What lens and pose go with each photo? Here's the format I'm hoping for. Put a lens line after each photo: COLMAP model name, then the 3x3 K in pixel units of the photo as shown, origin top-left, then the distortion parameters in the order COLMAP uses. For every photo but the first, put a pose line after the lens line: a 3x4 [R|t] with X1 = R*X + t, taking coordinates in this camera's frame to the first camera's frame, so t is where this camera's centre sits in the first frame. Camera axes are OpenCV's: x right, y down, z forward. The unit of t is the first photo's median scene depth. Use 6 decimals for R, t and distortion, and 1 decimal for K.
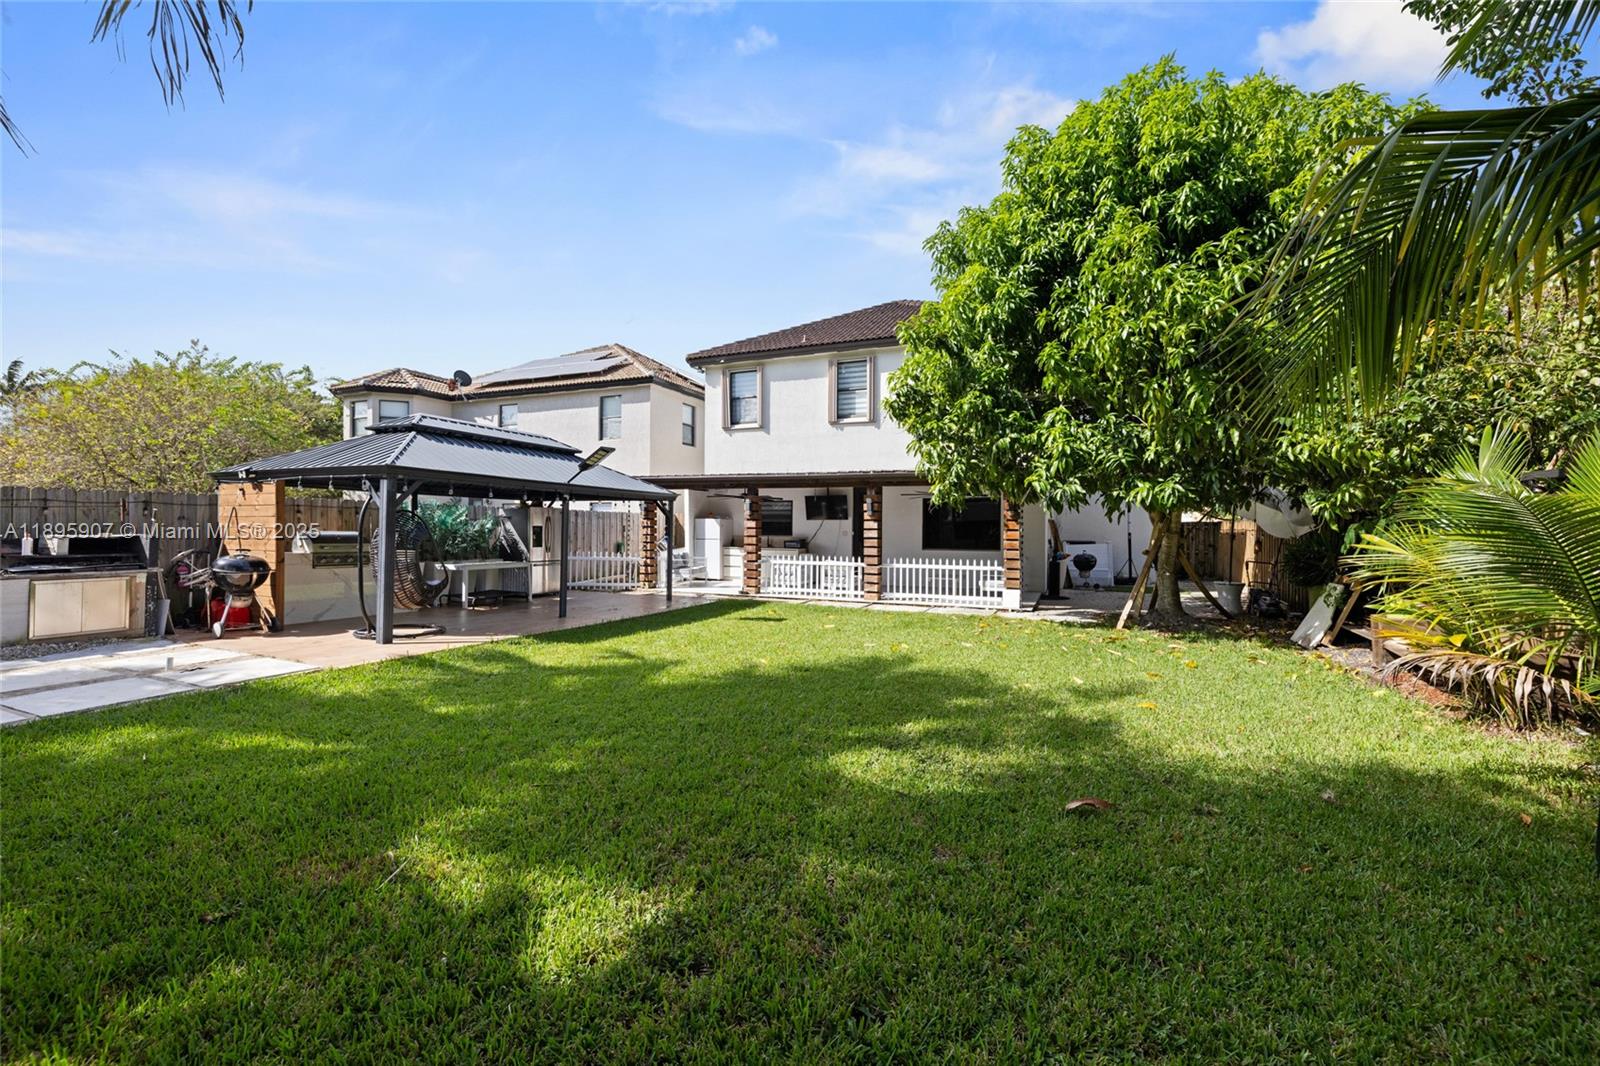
lens RADIAL K [[667.5, 0, 798.5], [0, 667.5, 525.3], [0, 0, 1]] dist [0.000748, 0.000140]
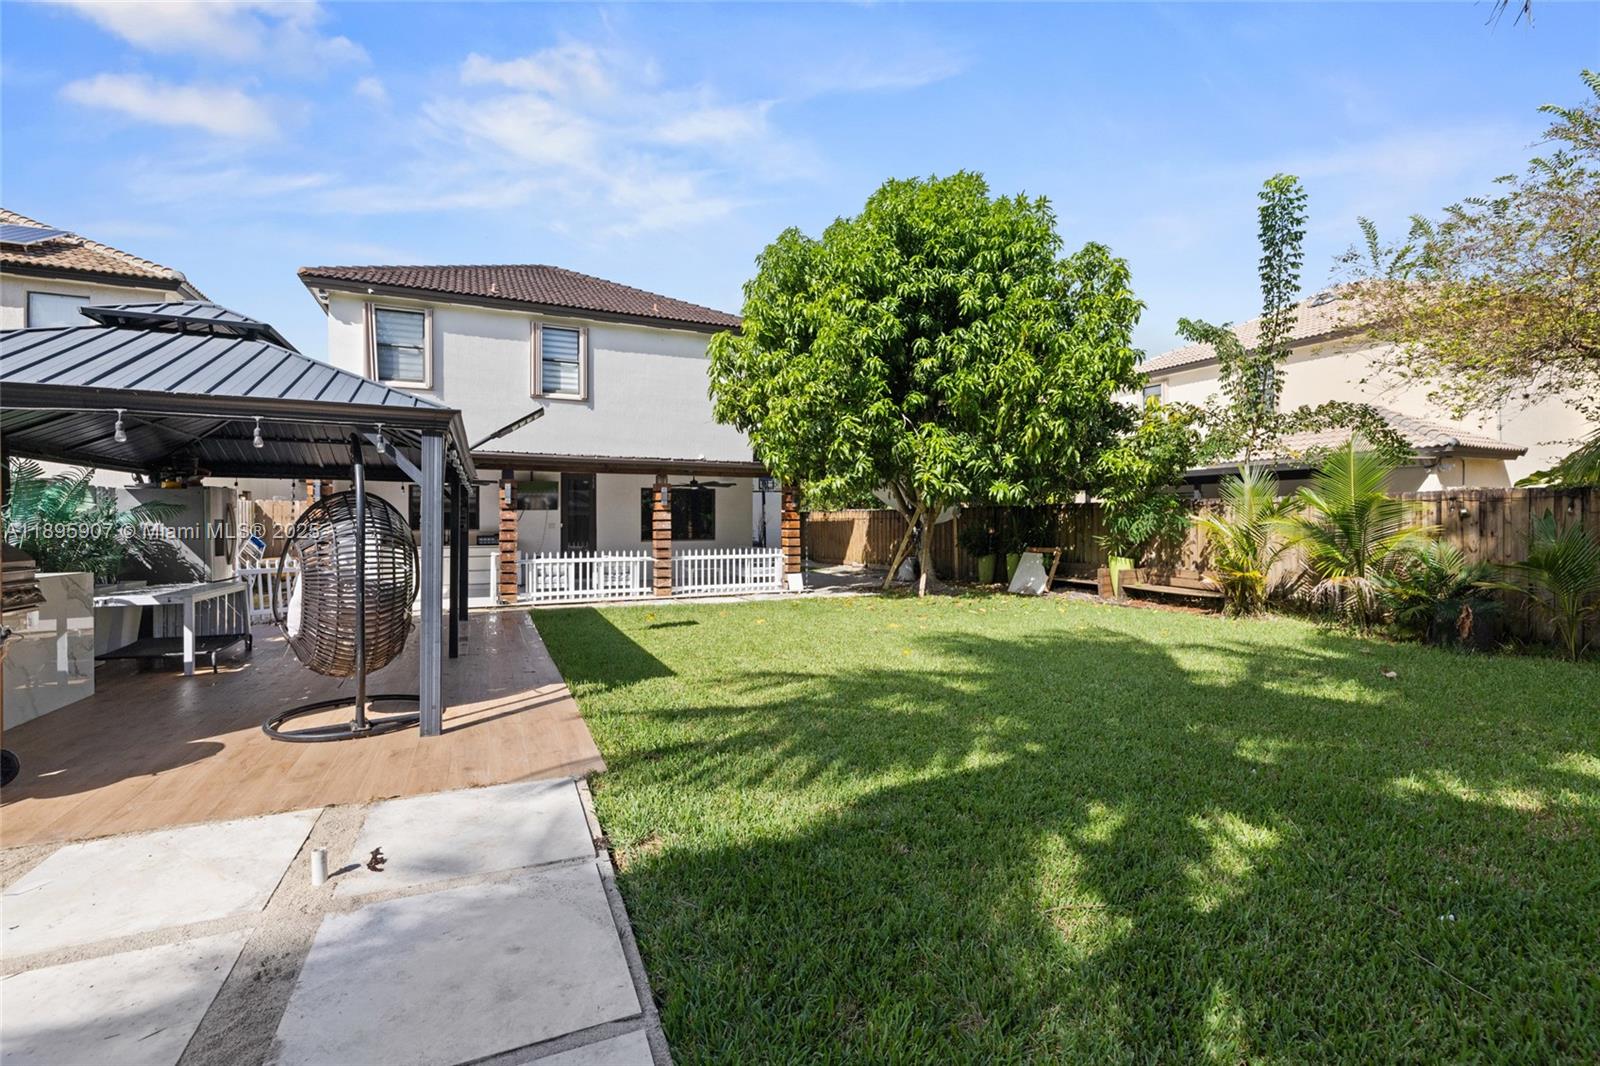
lens RADIAL K [[667.5, 0, 798.5], [0, 667.5, 525.3], [0, 0, 1]] dist [0.000748, 0.000140]
pose [[0.680741, -0.014800, 0.732375, -0.429811], [0.004201, 0.999858, 0.016301, -0.001674], [-0.732512, -0.008020, 0.680706, 0.212813]]
